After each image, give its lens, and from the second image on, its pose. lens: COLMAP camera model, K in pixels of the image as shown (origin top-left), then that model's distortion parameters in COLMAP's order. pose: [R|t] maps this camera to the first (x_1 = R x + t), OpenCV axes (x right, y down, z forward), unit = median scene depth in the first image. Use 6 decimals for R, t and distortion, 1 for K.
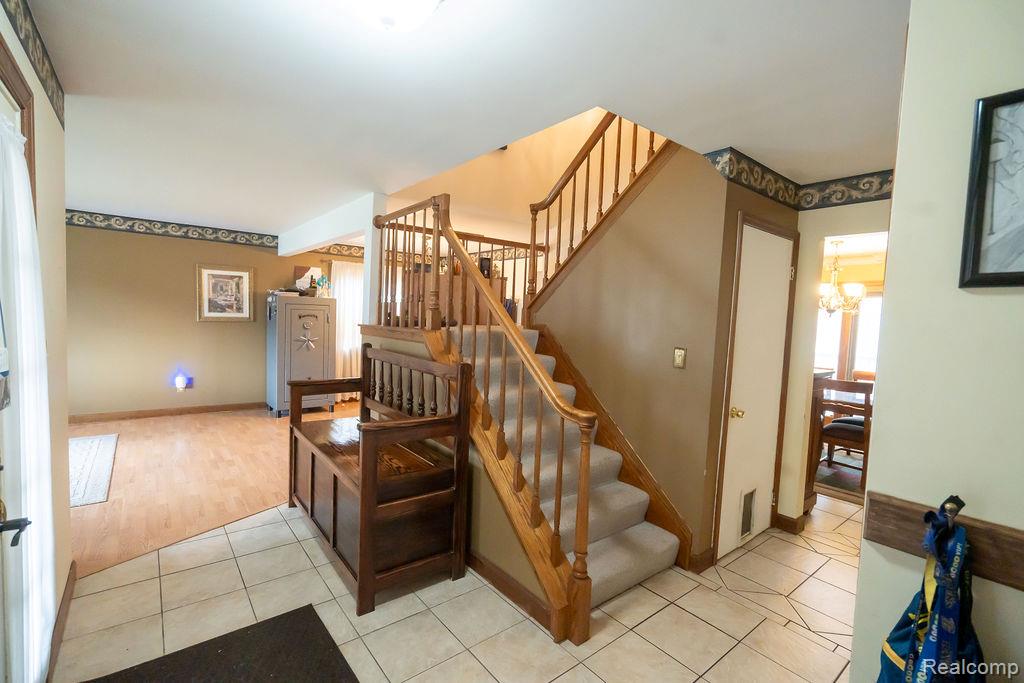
lens RADIAL K [[457.5, 0, 510.3], [0, 457.5, 344.9], [0, 0, 1]] dist [-0.004212, 0.000934]
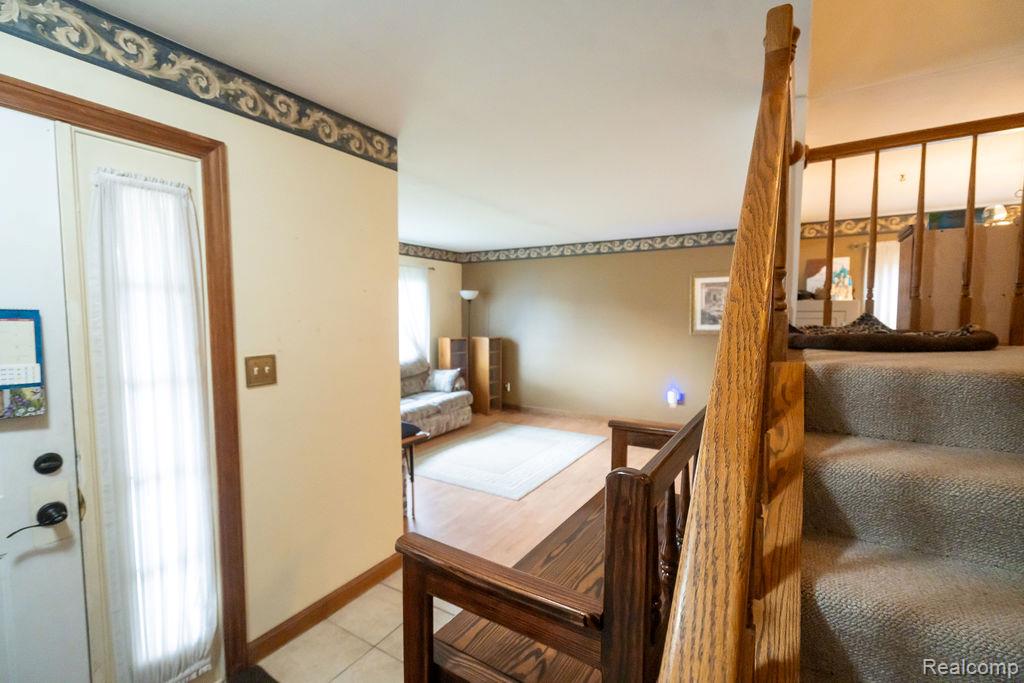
lens RADIAL K [[457.5, 0, 510.3], [0, 457.5, 344.9], [0, 0, 1]] dist [-0.004212, 0.000934]
pose [[0.335492, 0.020847, -0.941812, 0.074895], [-0.044131, 0.999005, 0.006392, -0.020665], [0.941009, 0.039418, 0.336078, 0.335664]]
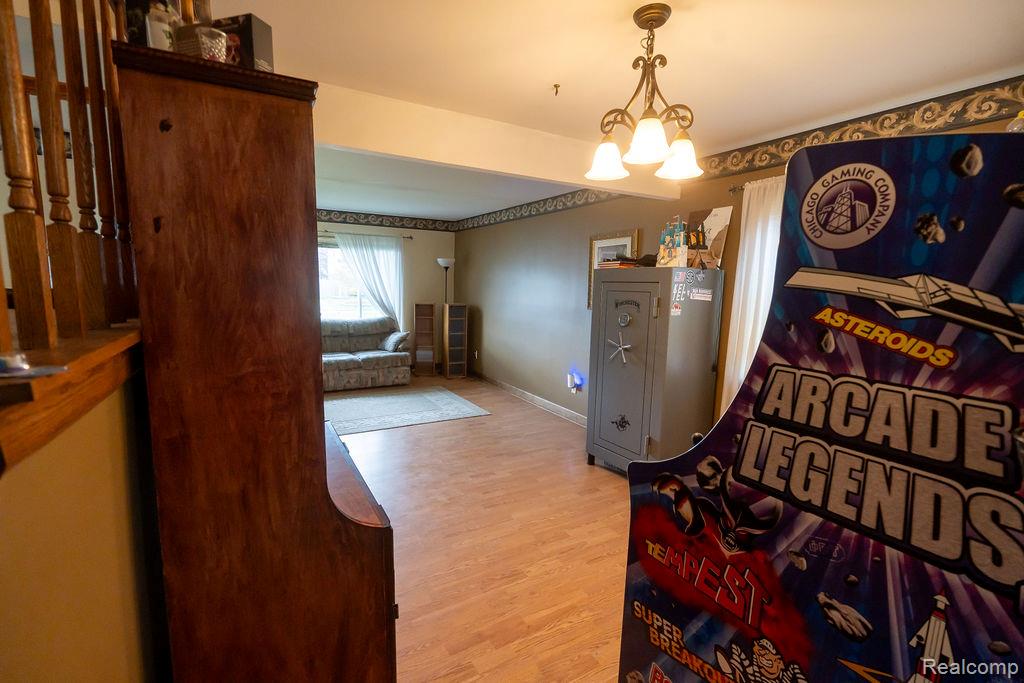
lens RADIAL K [[457.5, 0, 510.3], [0, 457.5, 344.9], [0, 0, 1]] dist [-0.004212, 0.000934]
pose [[-0.146938, 0.086128, -0.985389, 0.121333], [-0.092028, 0.990691, 0.100314, -0.057090], [0.984855, 0.105423, -0.137644, 0.976976]]
